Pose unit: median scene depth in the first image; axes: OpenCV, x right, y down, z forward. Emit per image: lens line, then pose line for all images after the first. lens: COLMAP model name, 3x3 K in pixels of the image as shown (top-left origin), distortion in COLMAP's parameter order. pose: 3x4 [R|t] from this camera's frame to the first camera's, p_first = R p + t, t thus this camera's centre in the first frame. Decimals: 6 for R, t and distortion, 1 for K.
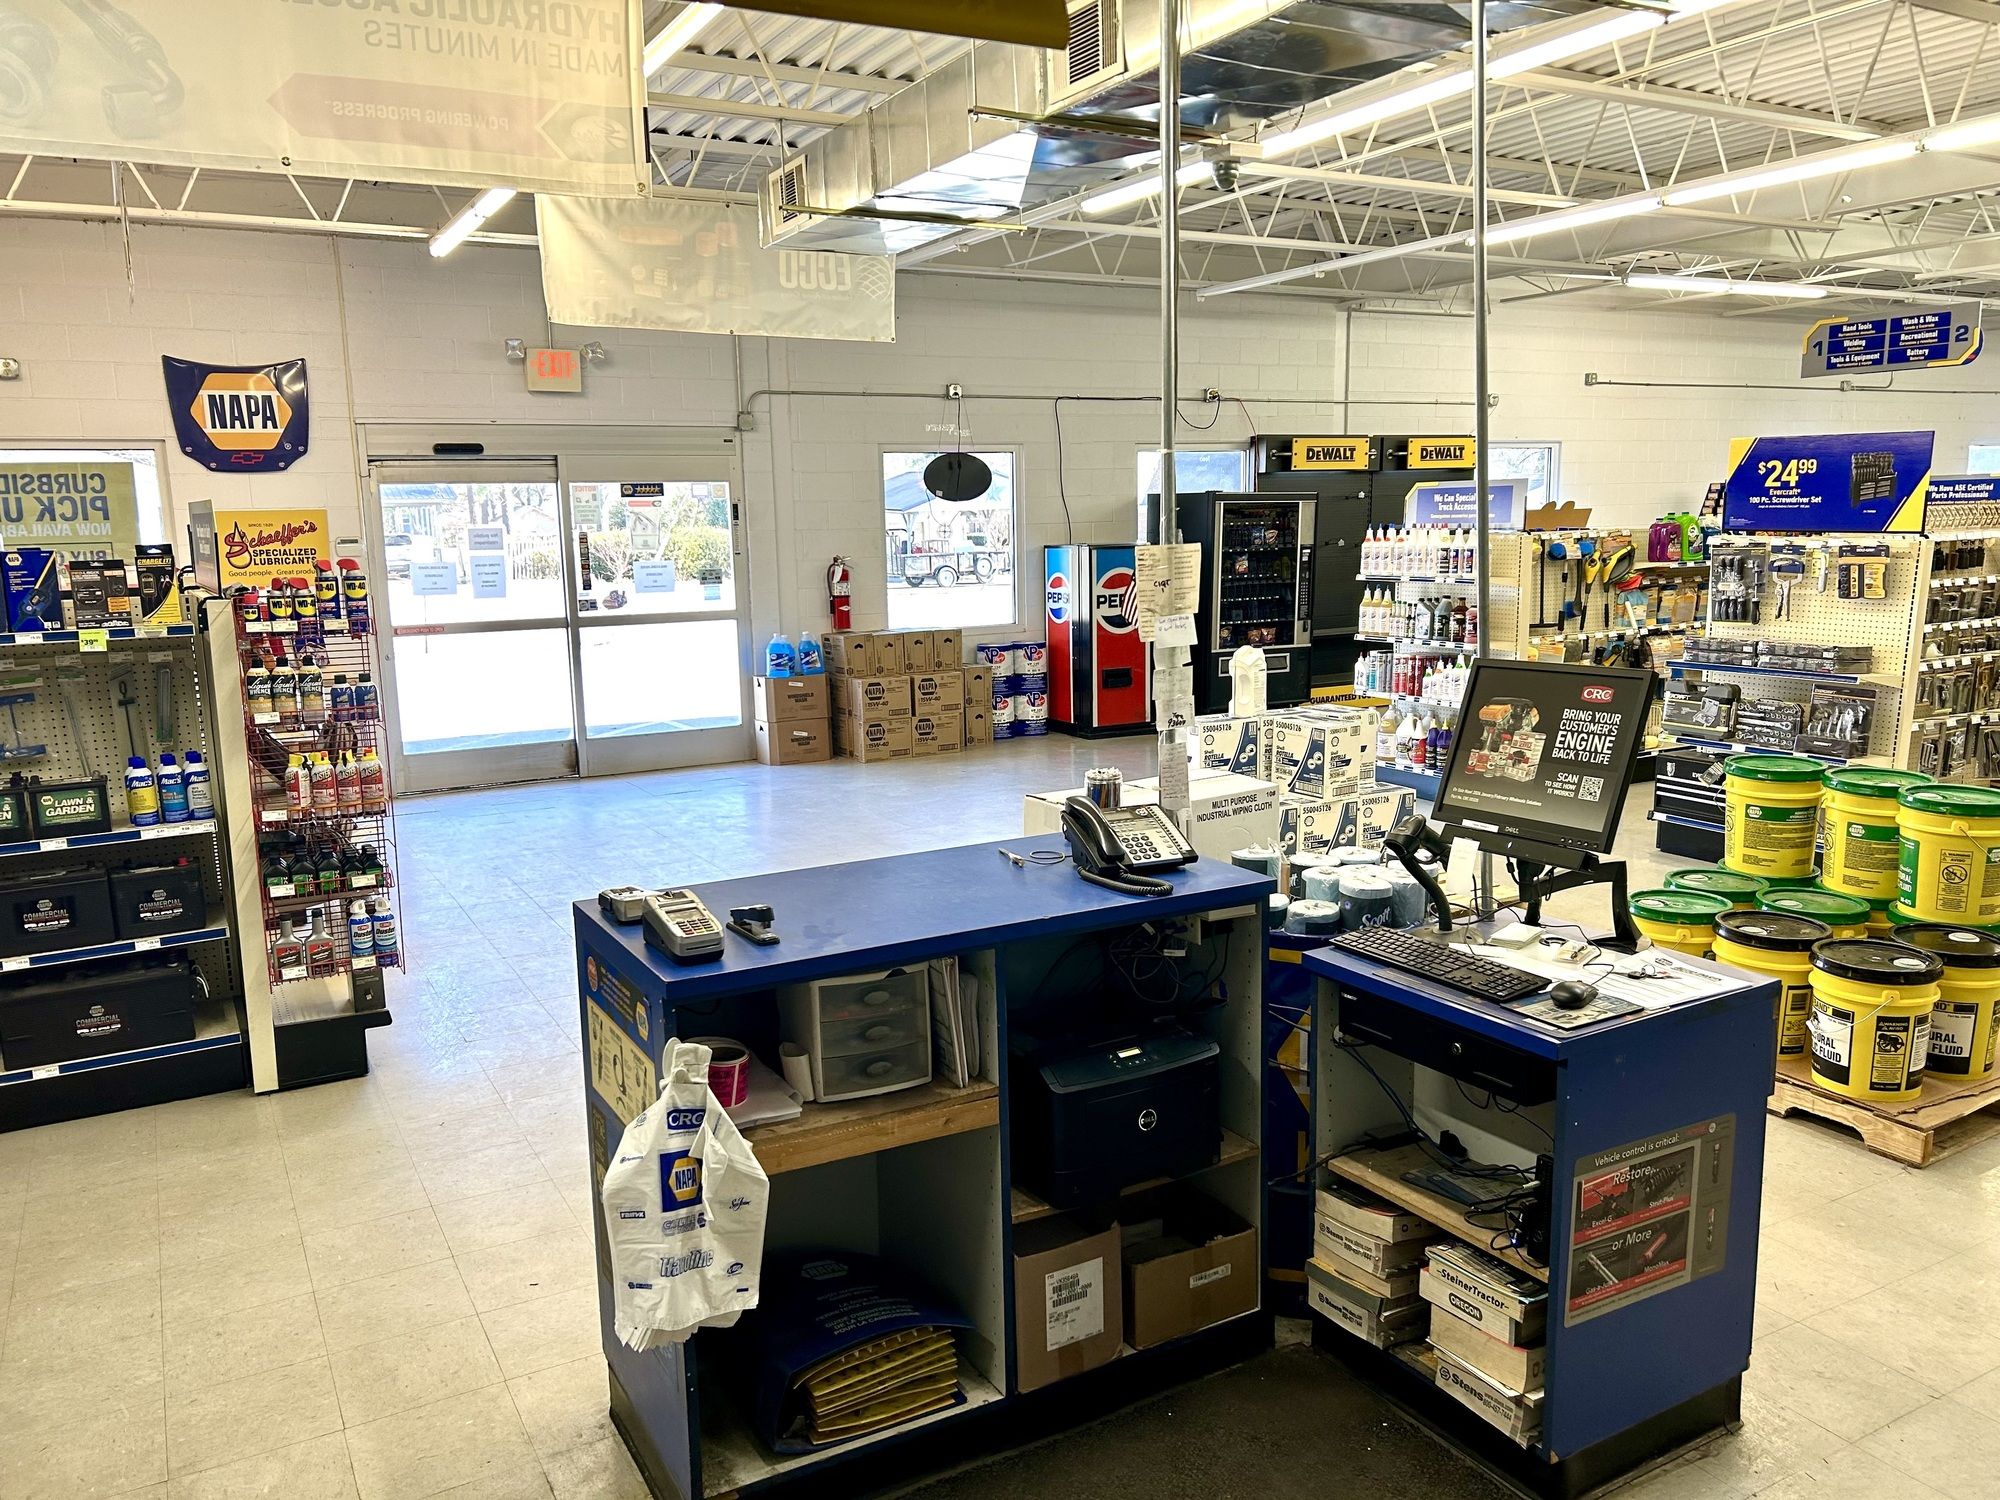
lens RADIAL K [[1504.2, 0, 993.2], [0, 1504.2, 758.7], [0, 0, 1]] dist [0.052766, -0.051081]
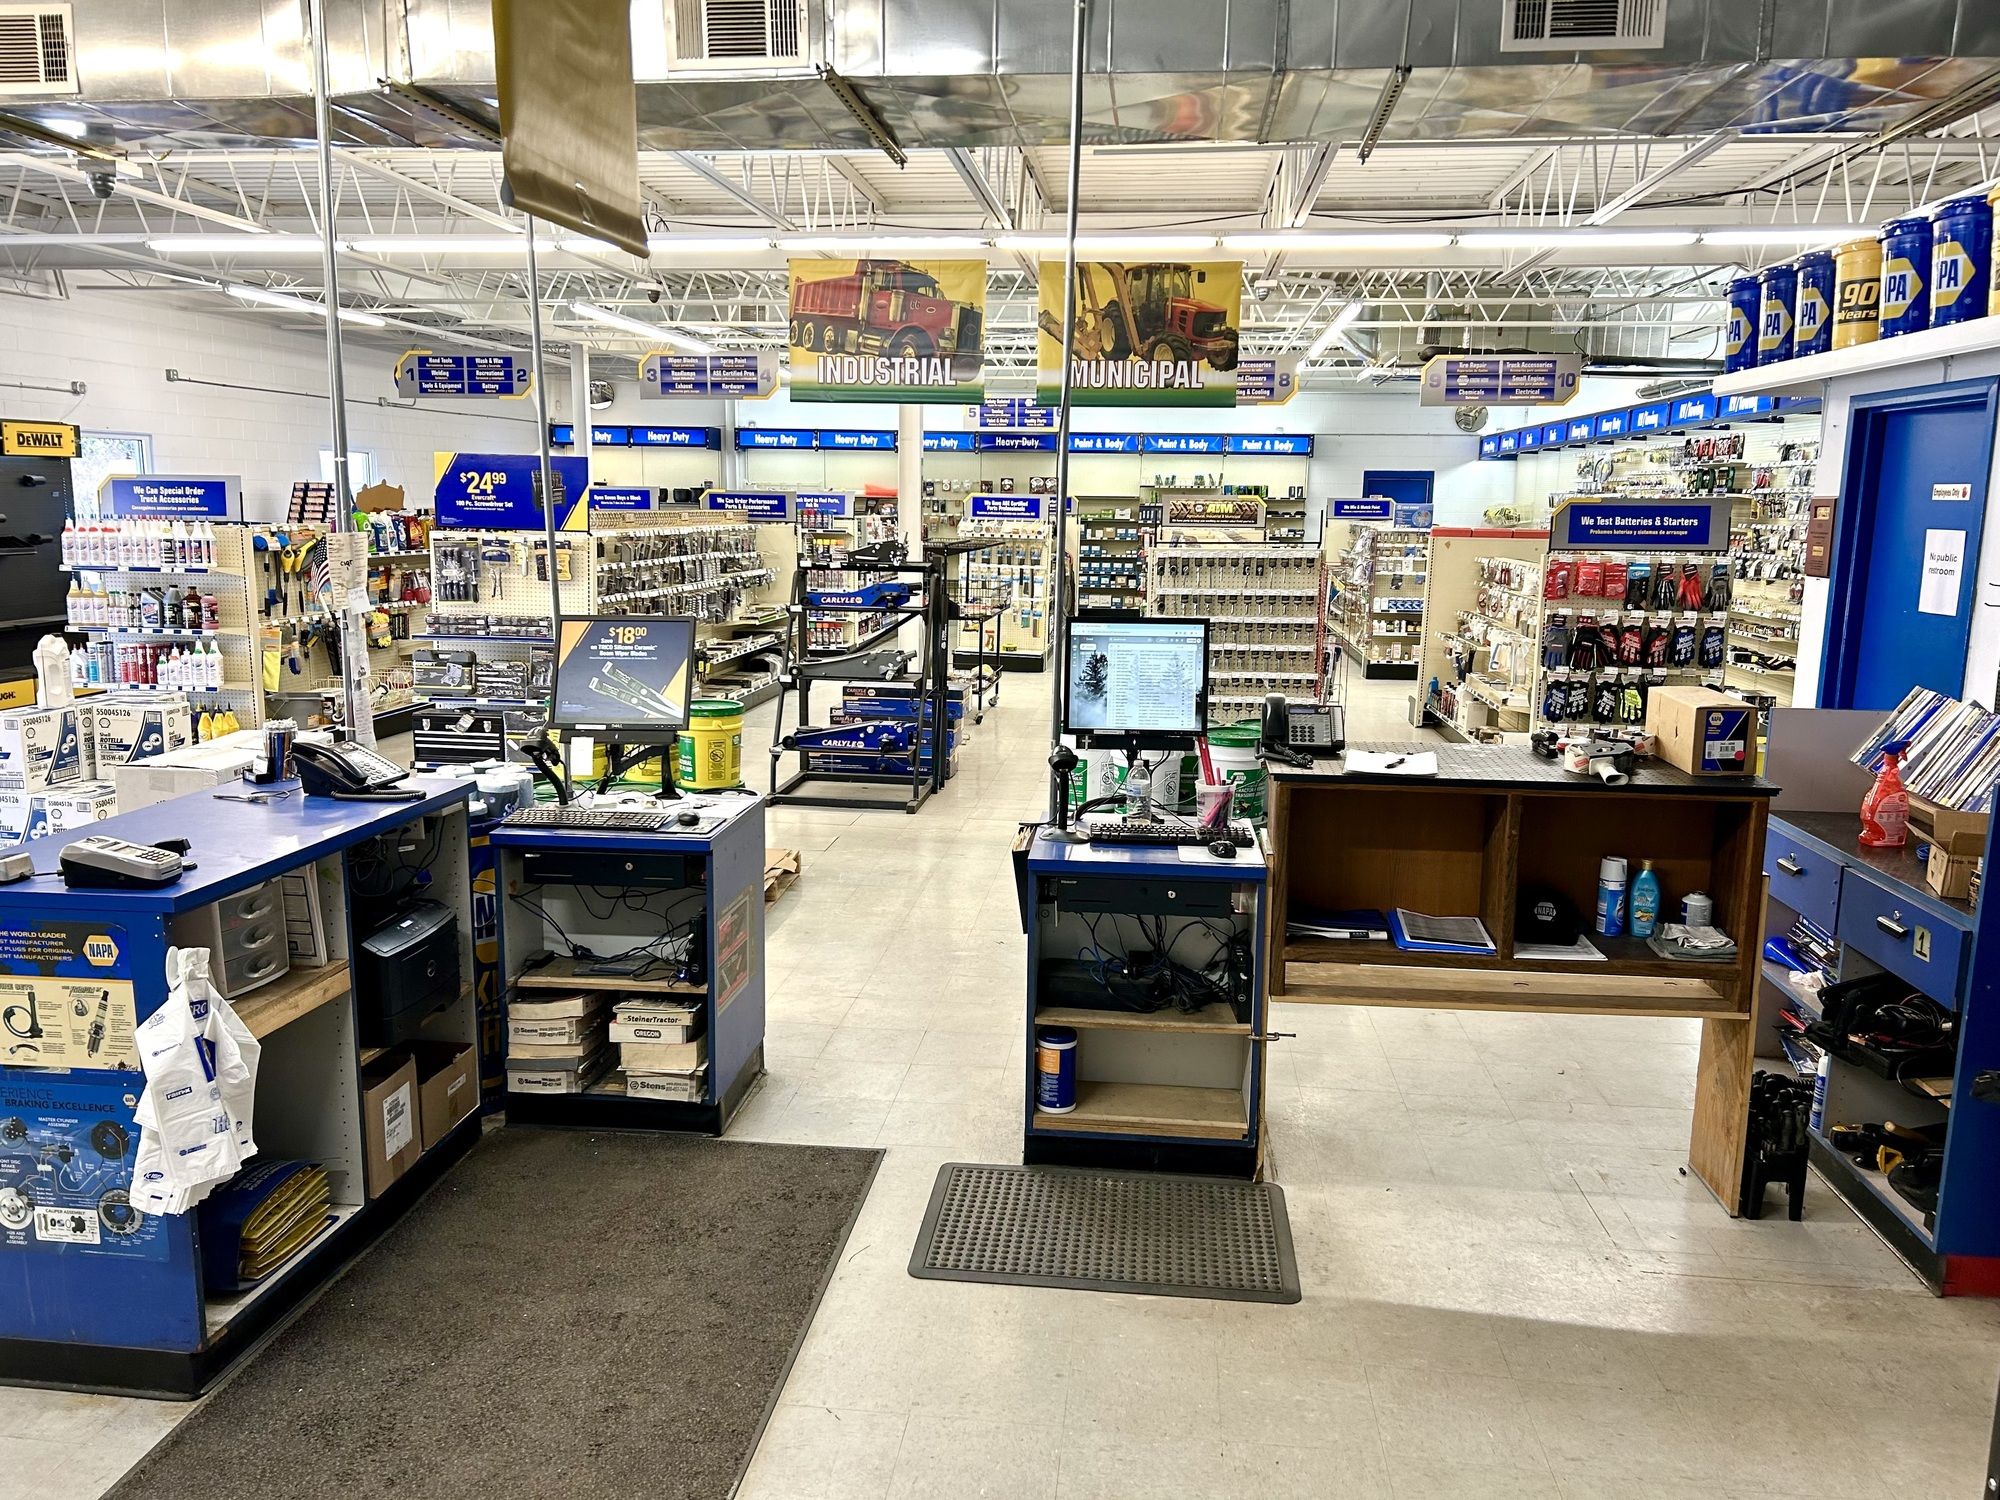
lens RADIAL K [[1504.2, 0, 988.9], [0, 1504.2, 756.1], [0, 0, 1]] dist [0.052766, -0.051081]
pose [[0.589730, -0.110238, 0.800042, -0.260015], [0.109174, 0.992429, 0.056272, 0.013257], [-0.800188, 0.054158, 0.597300, -0.078088]]
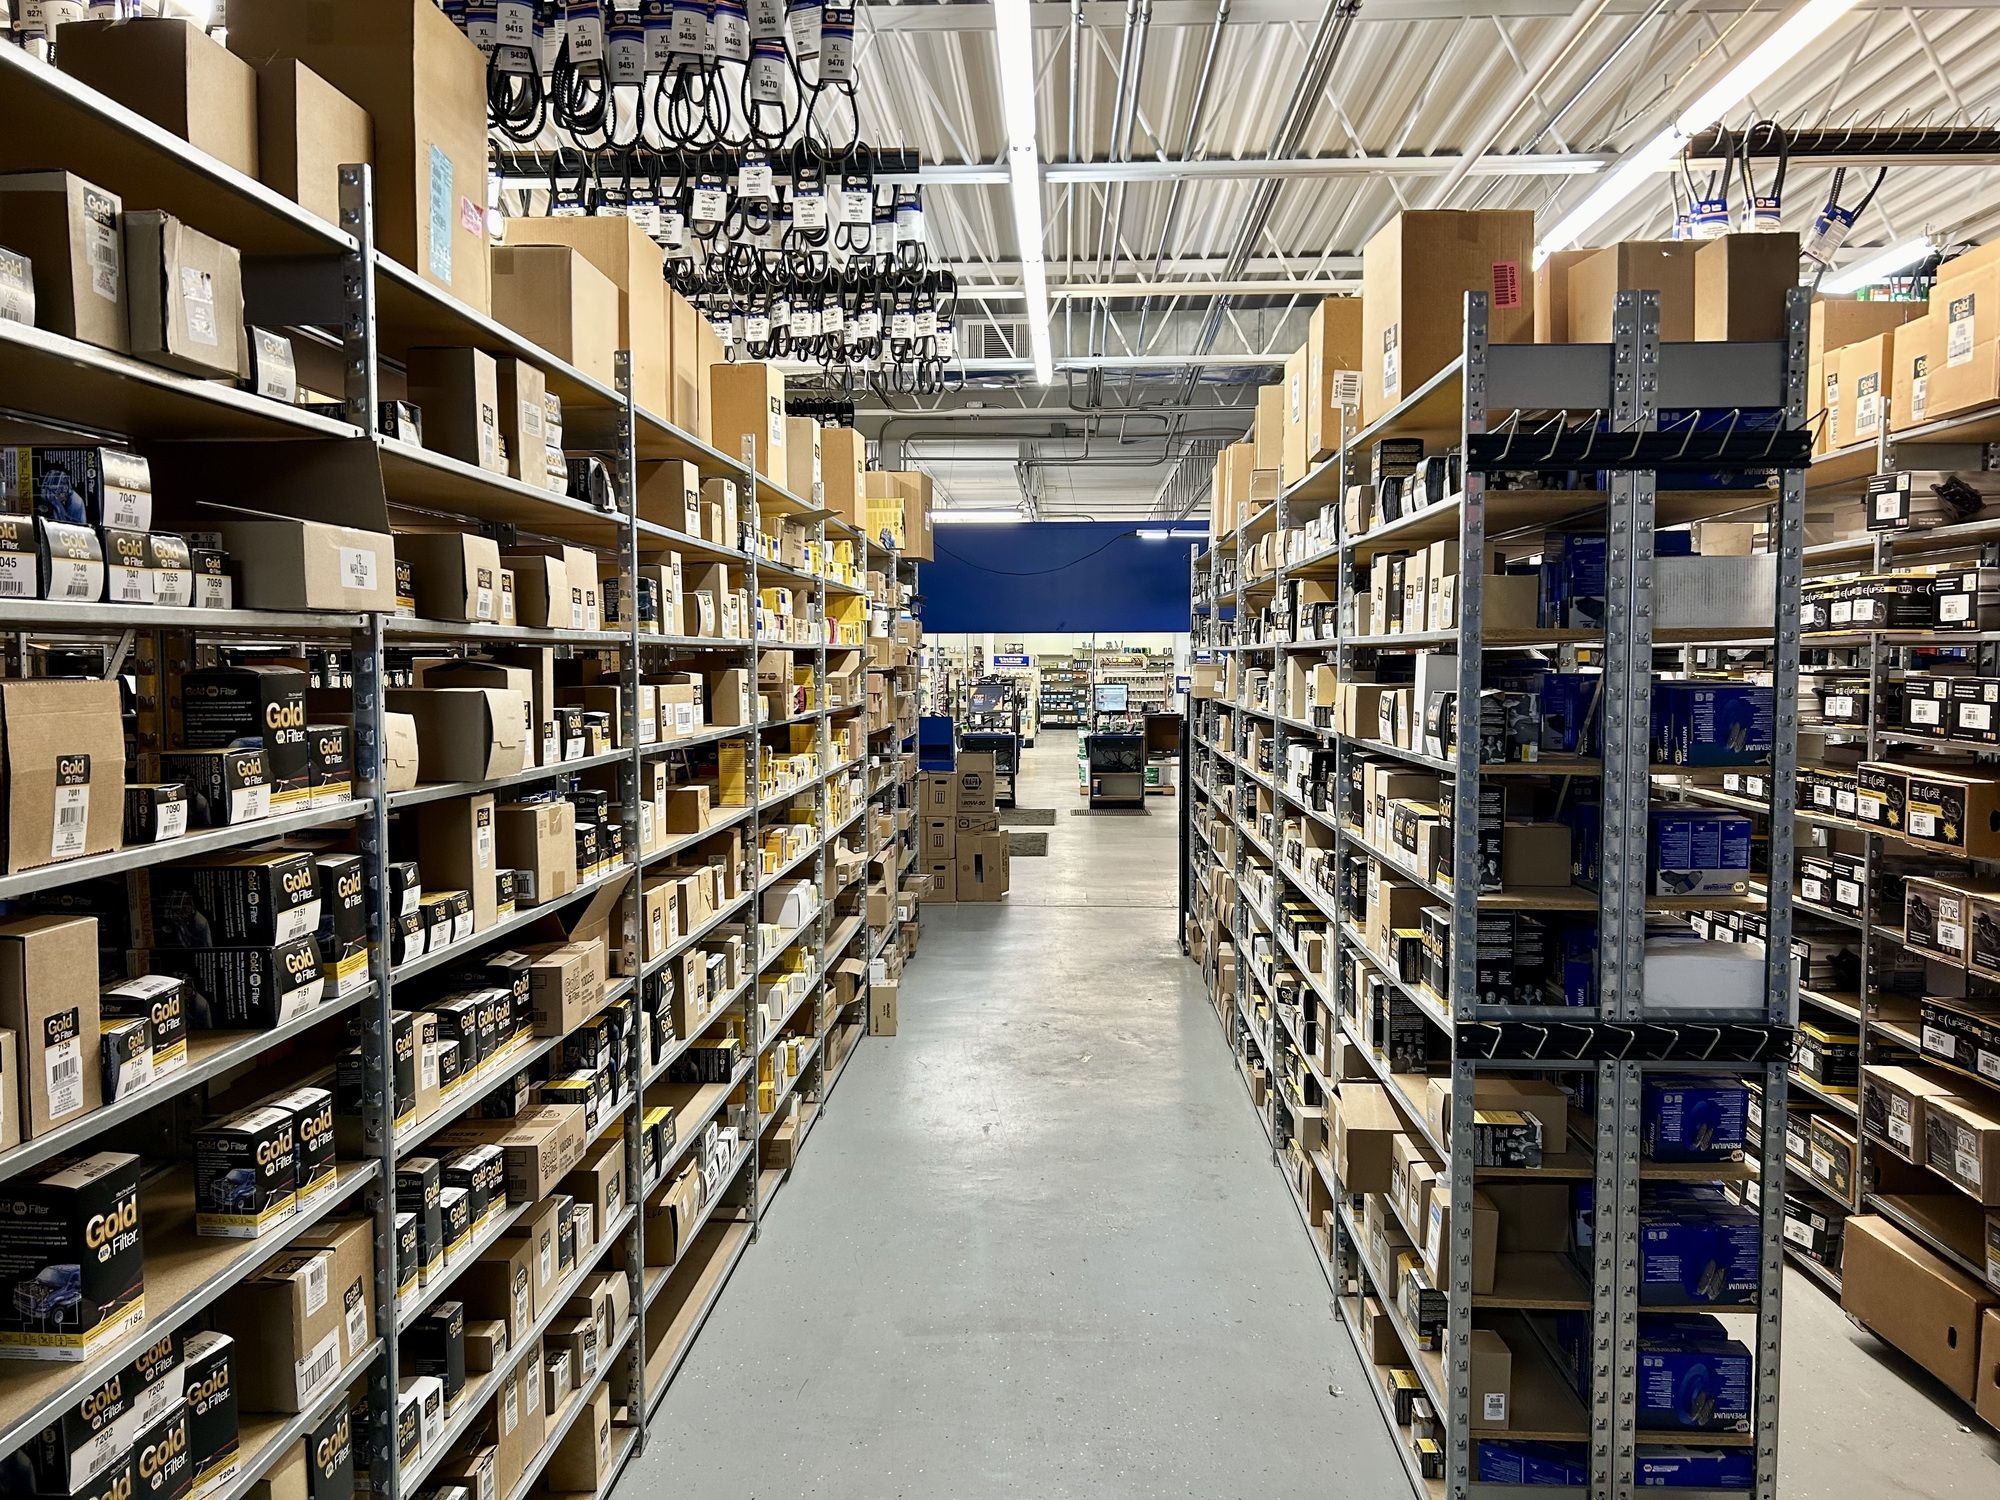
lens RADIAL K [[1504.2, 0, 1000.4], [0, 1504.2, 750.9], [0, 0, 1]] dist [0.052766, -0.051081]
pose [[0.526821, -0.034335, 0.849283, -2.069527], [0.132788, 0.990240, -0.042337, 0.204240], [-0.839540, 0.135078, 0.526238, -0.968184]]
